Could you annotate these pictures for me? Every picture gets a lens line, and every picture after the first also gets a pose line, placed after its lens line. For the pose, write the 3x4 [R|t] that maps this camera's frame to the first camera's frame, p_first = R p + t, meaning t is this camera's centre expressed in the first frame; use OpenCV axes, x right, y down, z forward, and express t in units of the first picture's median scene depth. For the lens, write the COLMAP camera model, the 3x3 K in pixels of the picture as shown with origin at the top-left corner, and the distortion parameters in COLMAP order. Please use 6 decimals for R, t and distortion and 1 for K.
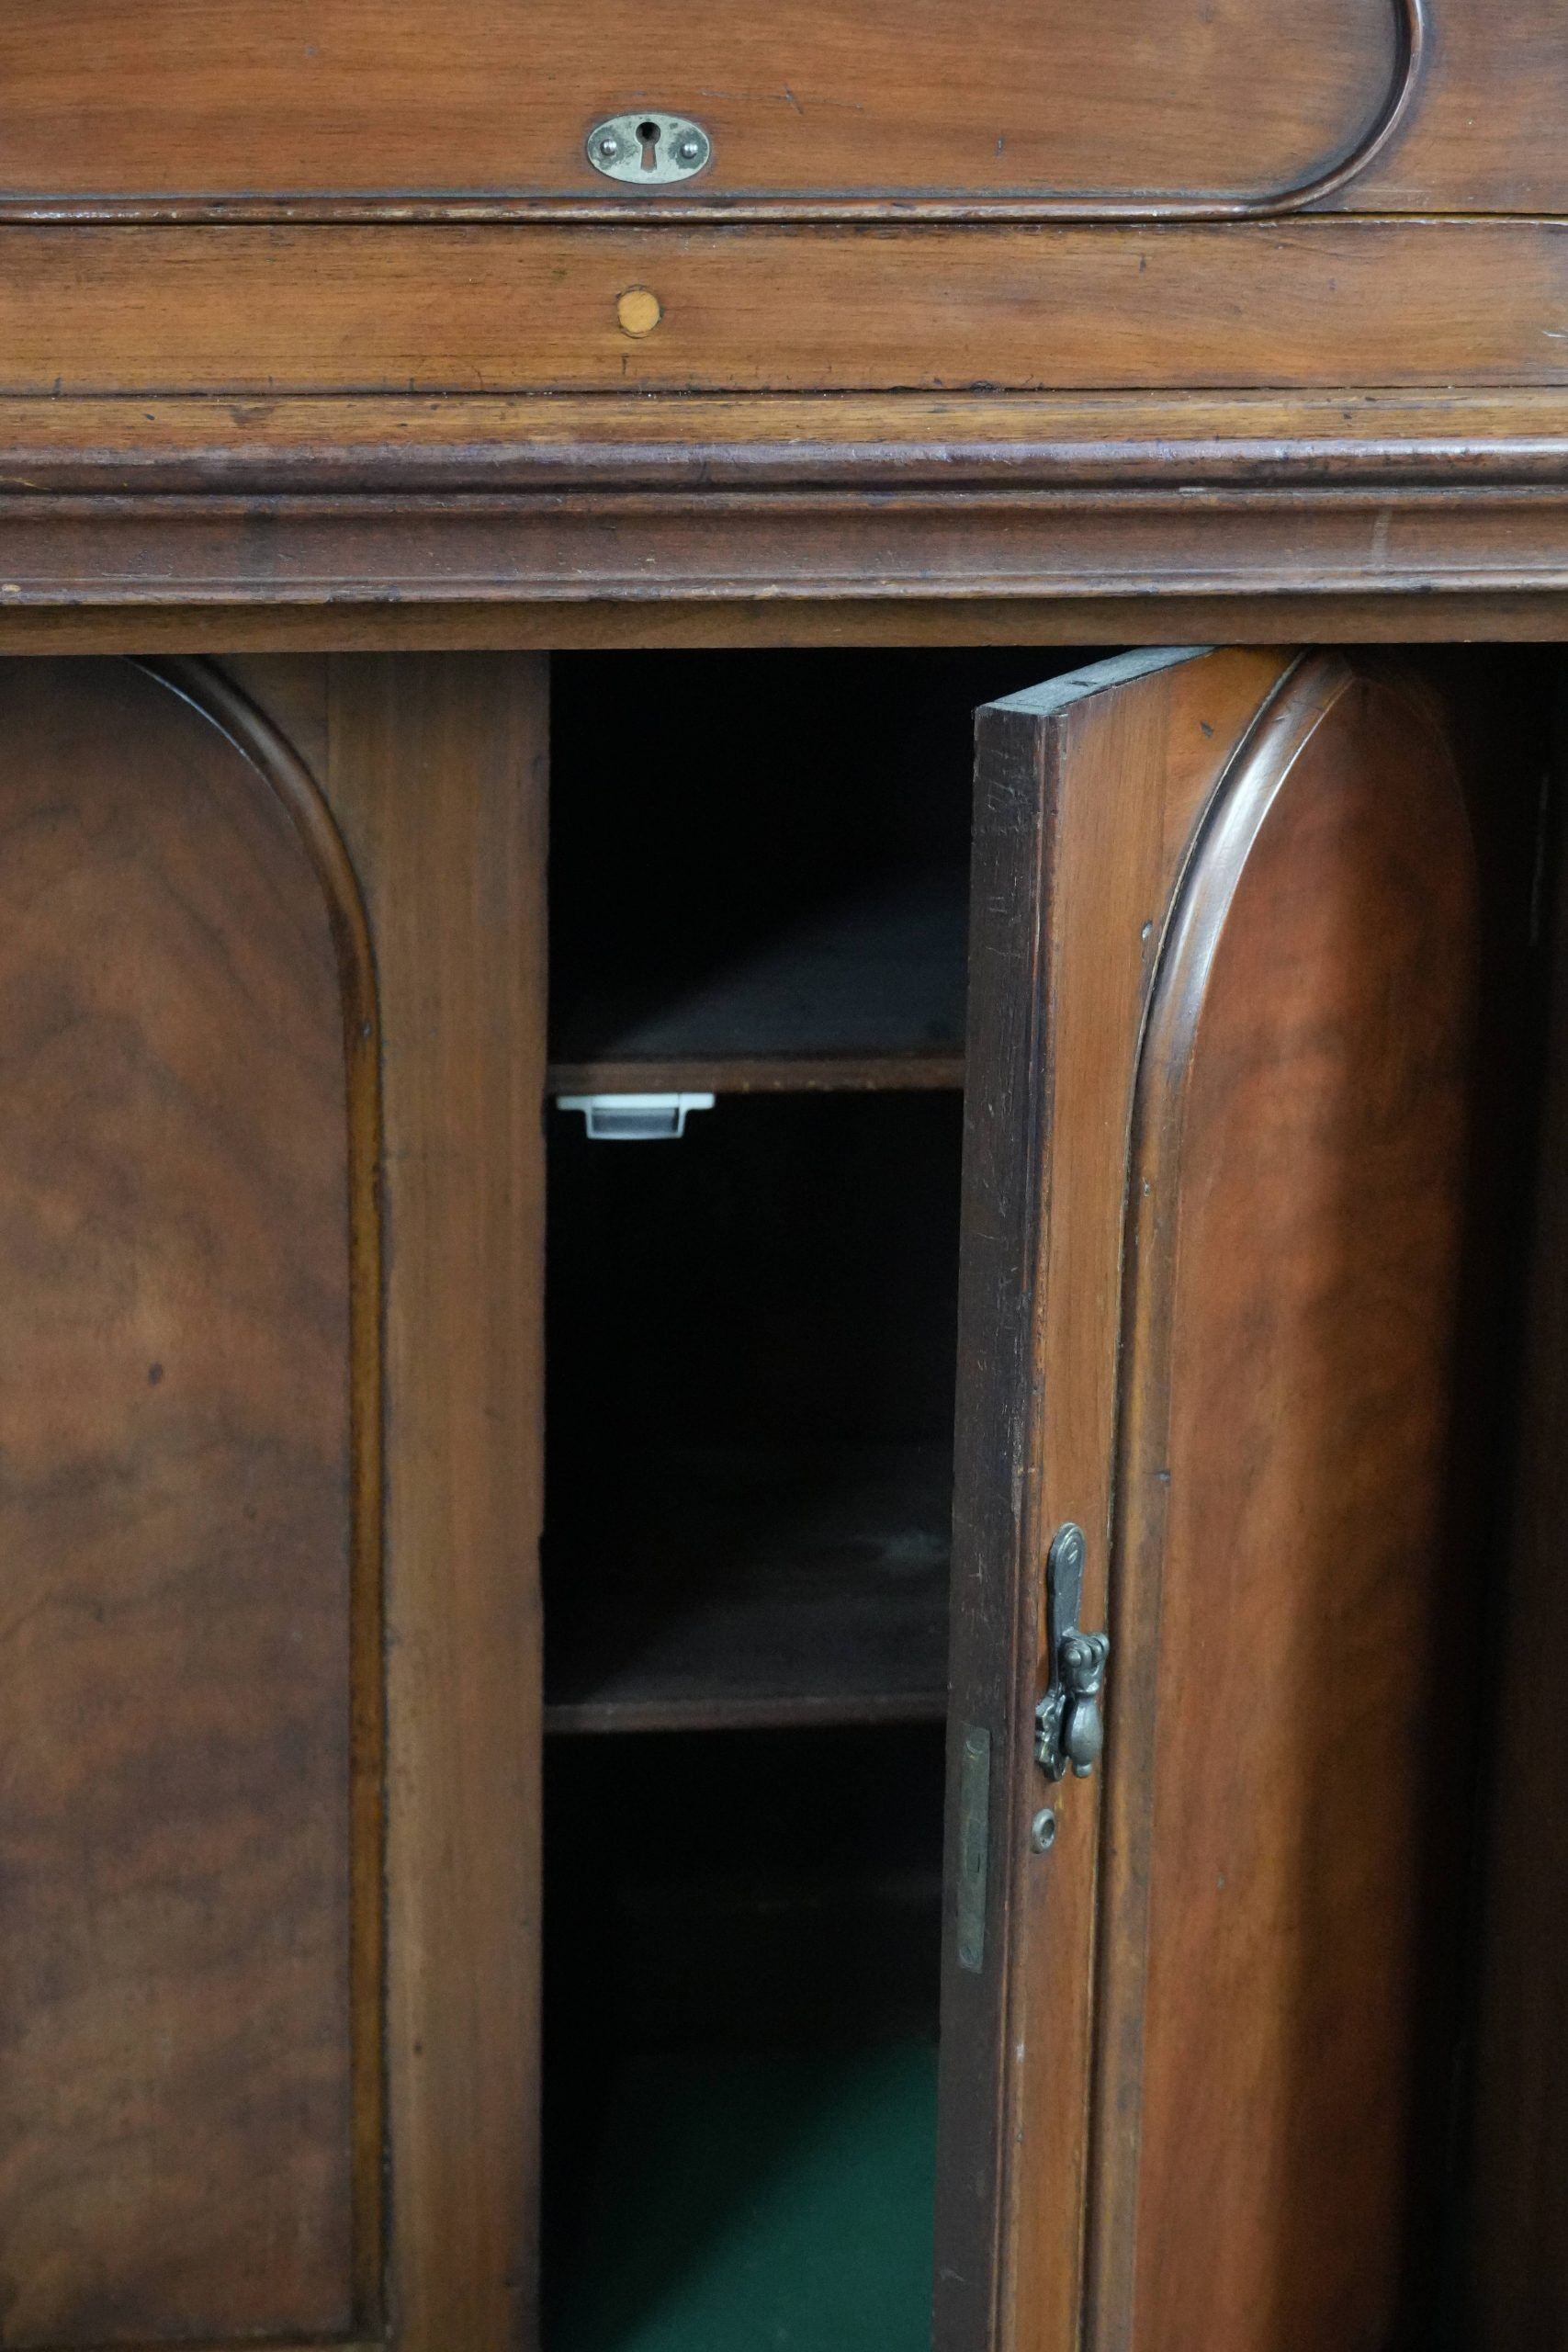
lens RADIAL K [[5294.3, 0, 768.4], [0, 5294.3, 1168.0], [0, 0, 1]] dist [0.076655, 0.000000]
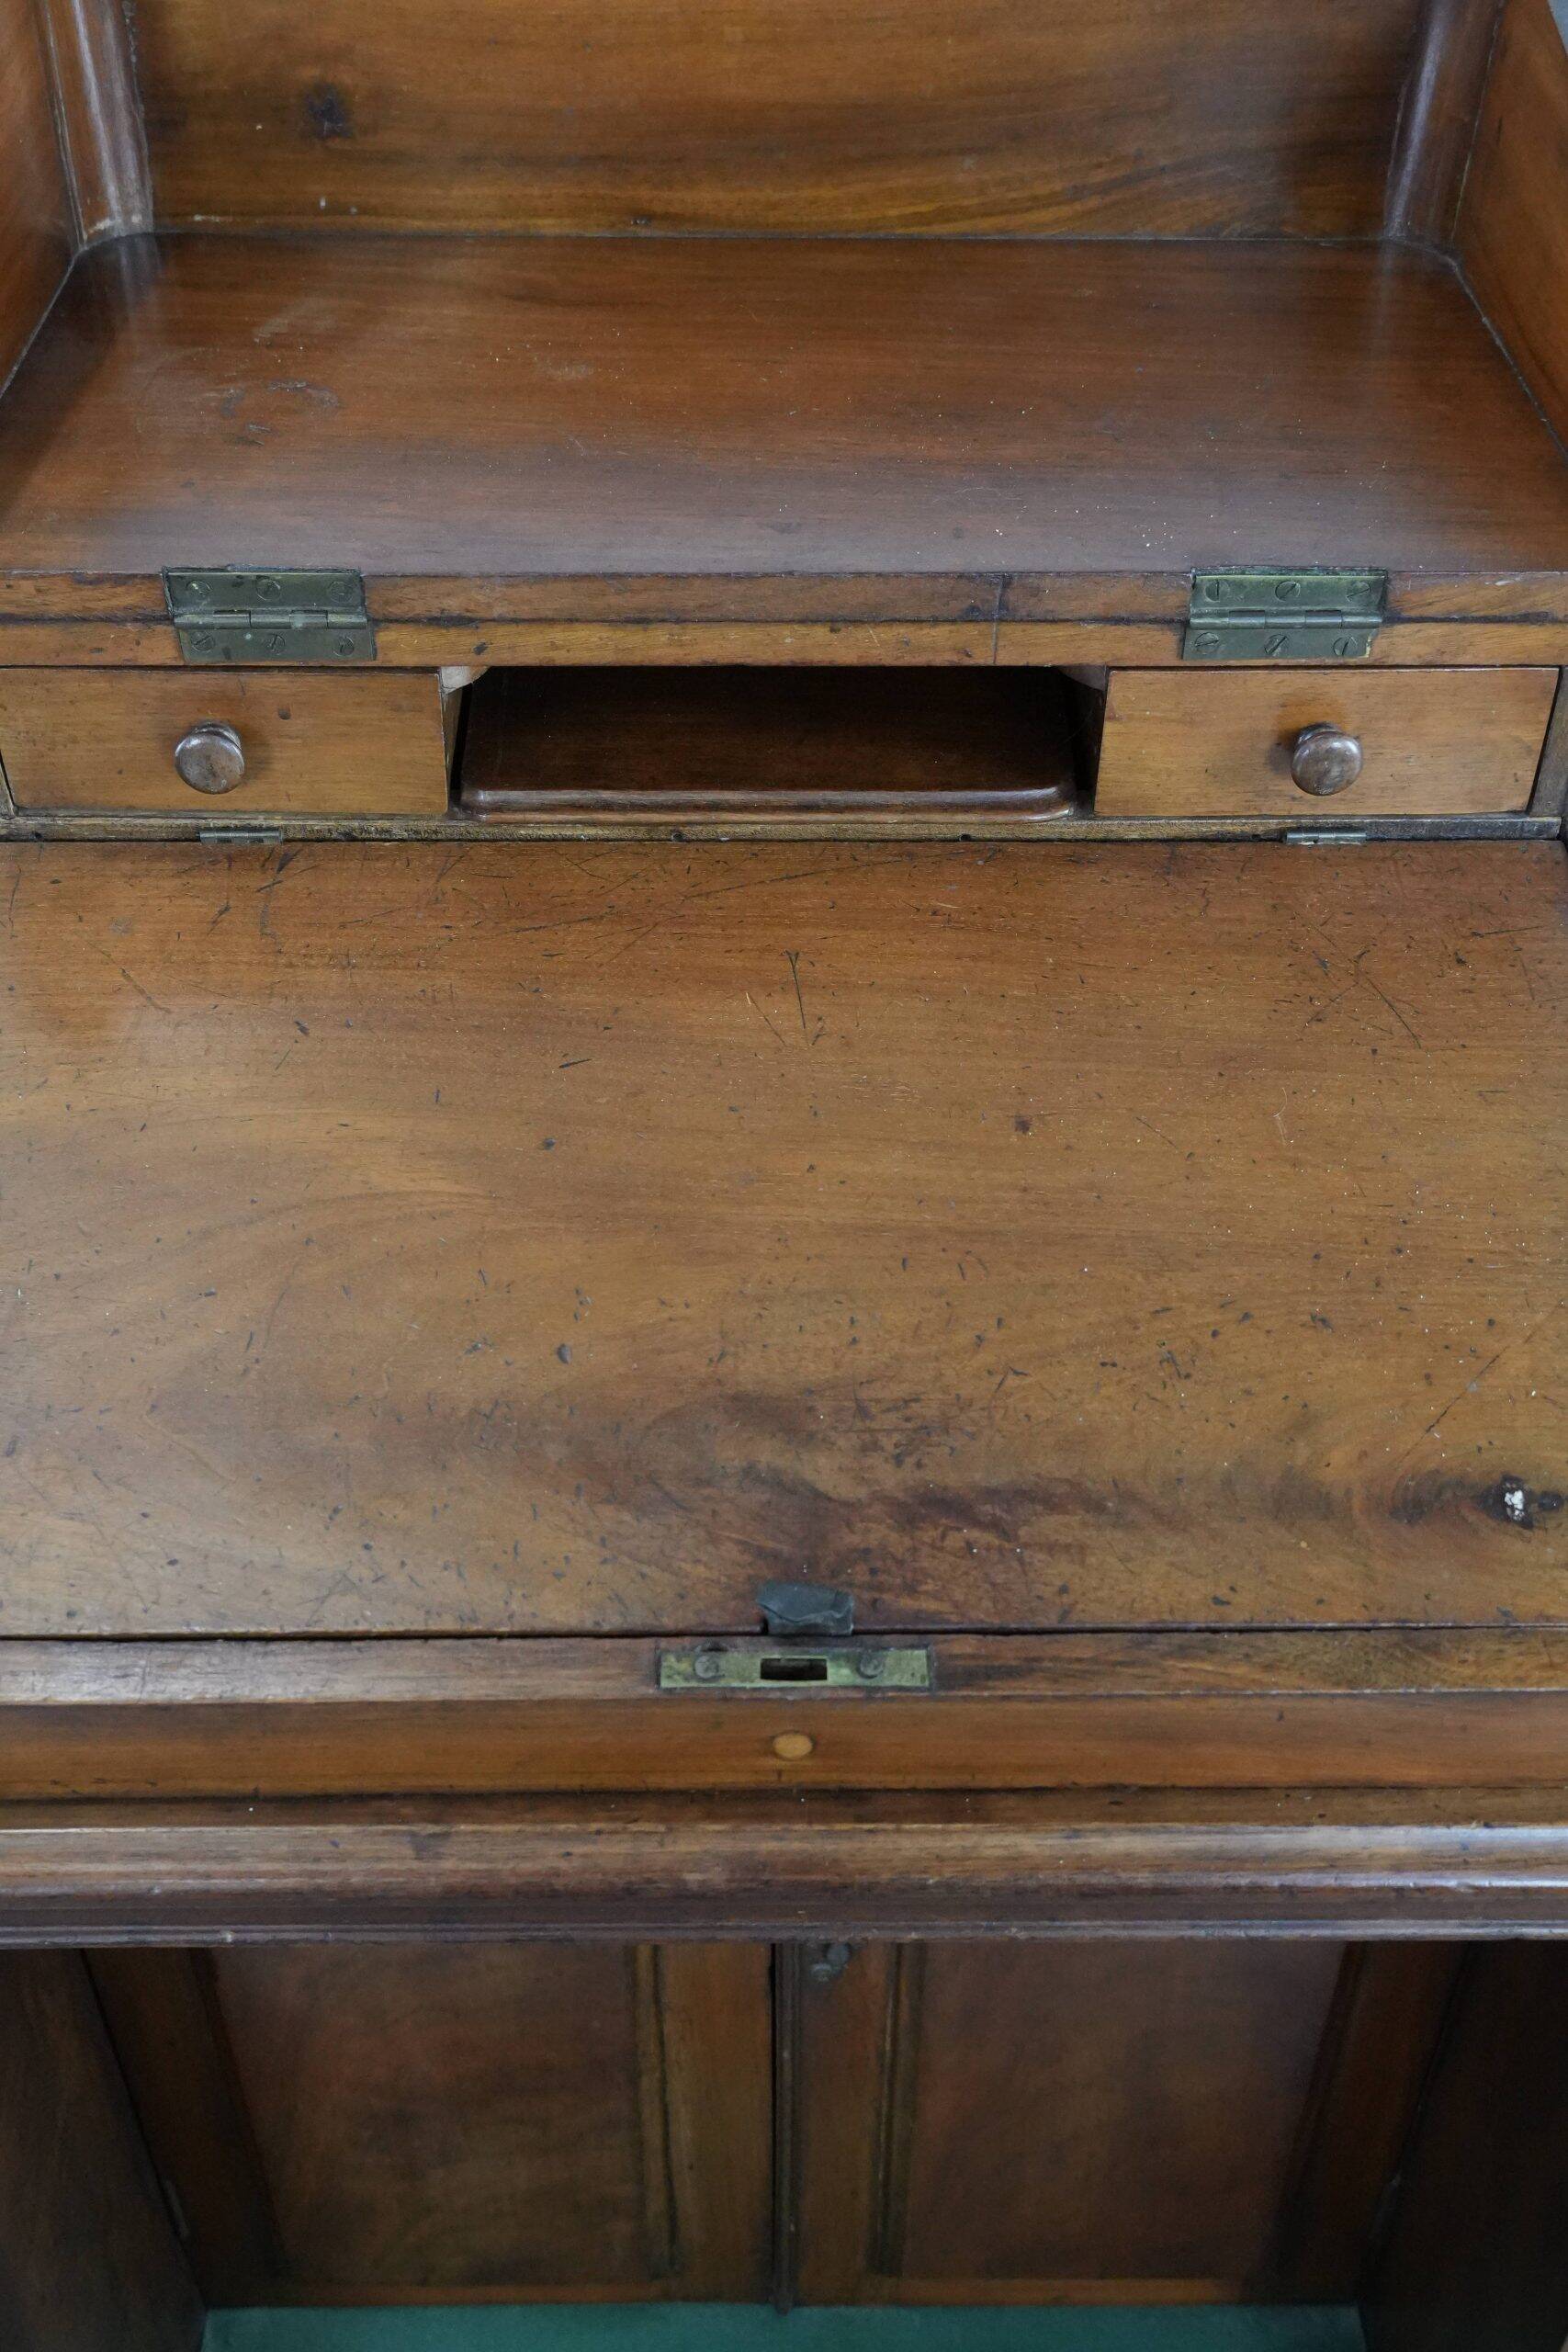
lens RADIAL K [[2403.8, 0, 783.1], [0, 2403.8, 1182.6], [0, 0, 1]] dist [0.034897, 0.000000]
pose [[0.993021, 0.061639, -0.100544, 0.014981], [-0.019930, 0.927989, 0.372075, -0.443129], [0.116238, -0.367475, 0.922741, 0.595185]]
